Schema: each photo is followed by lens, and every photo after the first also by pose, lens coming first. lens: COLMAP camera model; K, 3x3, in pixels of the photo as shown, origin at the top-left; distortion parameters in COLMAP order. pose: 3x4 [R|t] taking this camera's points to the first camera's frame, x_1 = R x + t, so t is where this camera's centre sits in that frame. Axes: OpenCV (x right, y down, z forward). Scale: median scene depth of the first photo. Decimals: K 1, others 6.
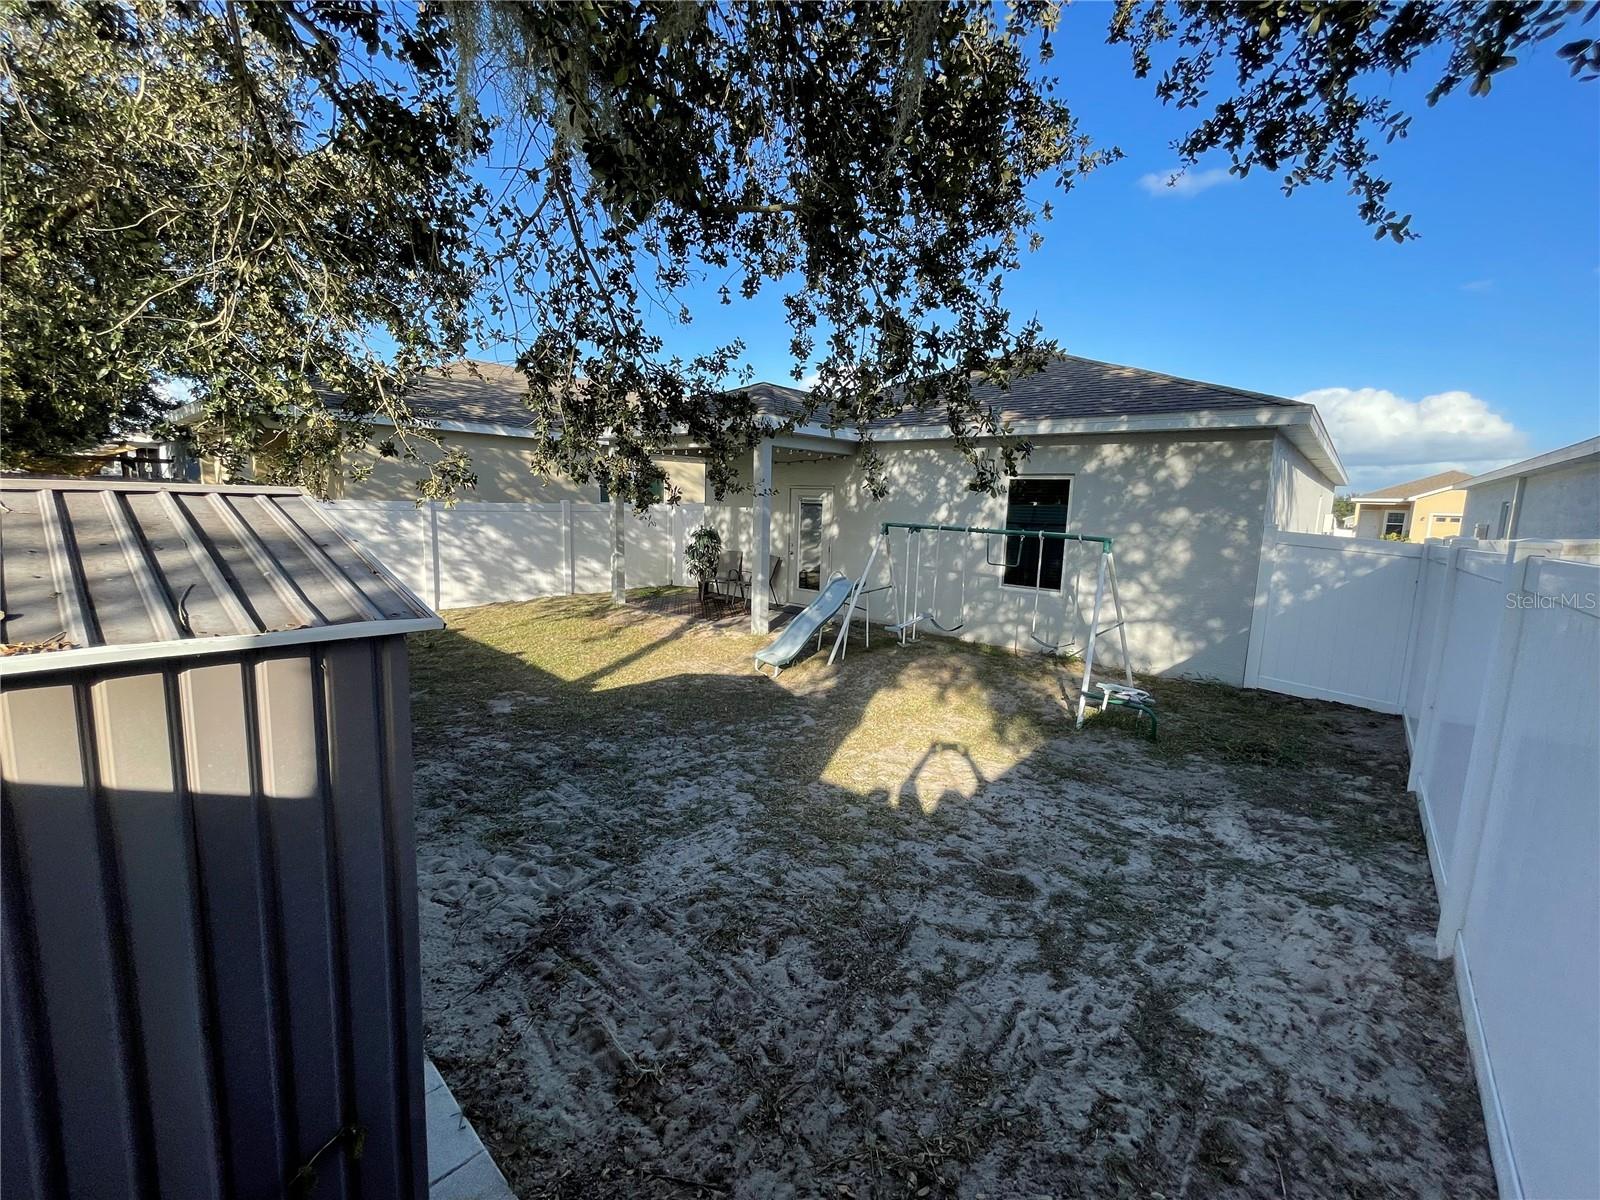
lens RADIAL K [[644.3, 0, 801.2], [0, 644.3, 575.5], [0, 0, 1]] dist [0.000105, -0.000009]
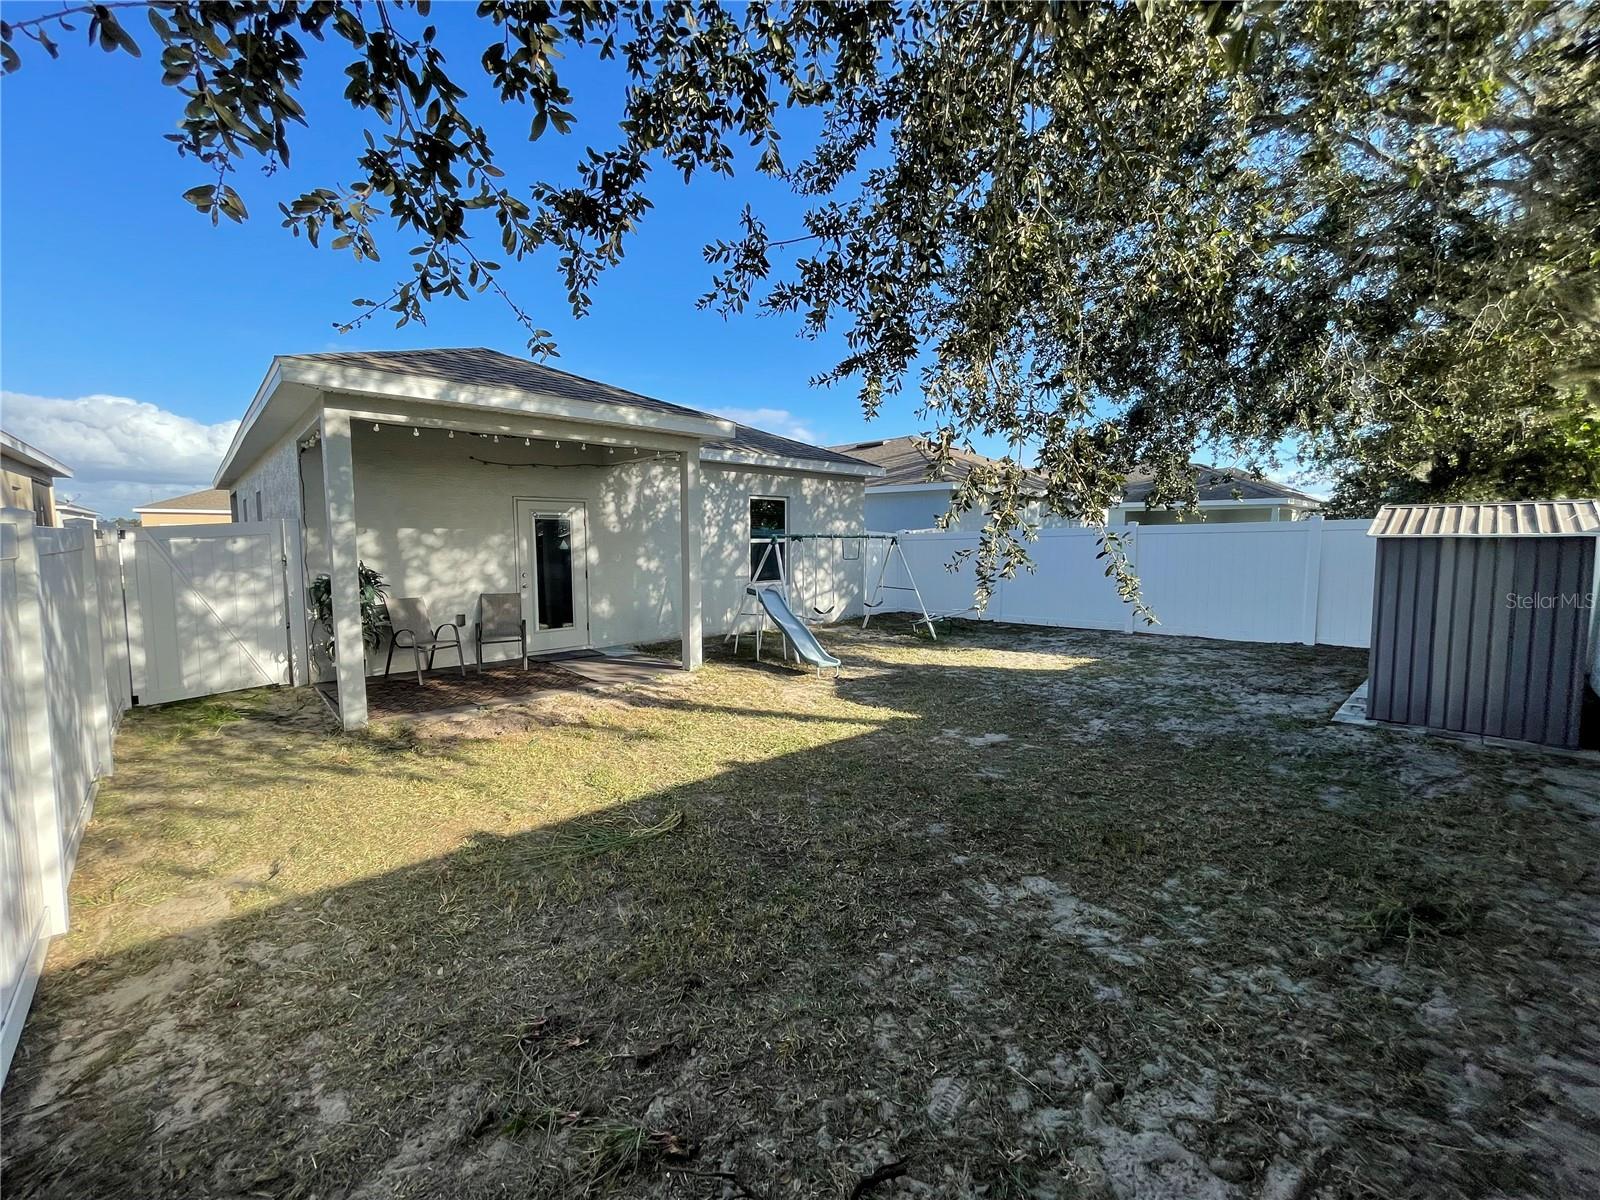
lens RADIAL K [[654.9, 0, 800.0], [0, 654.9, 600.0], [0, 0, 1]] dist [0.000973, 0.000017]
pose [[0.102934, -0.120990, 0.987302, -1.063297], [0.138919, 0.984596, 0.106175, -0.090361], [-0.984940, 0.126226, 0.118157, 0.883246]]
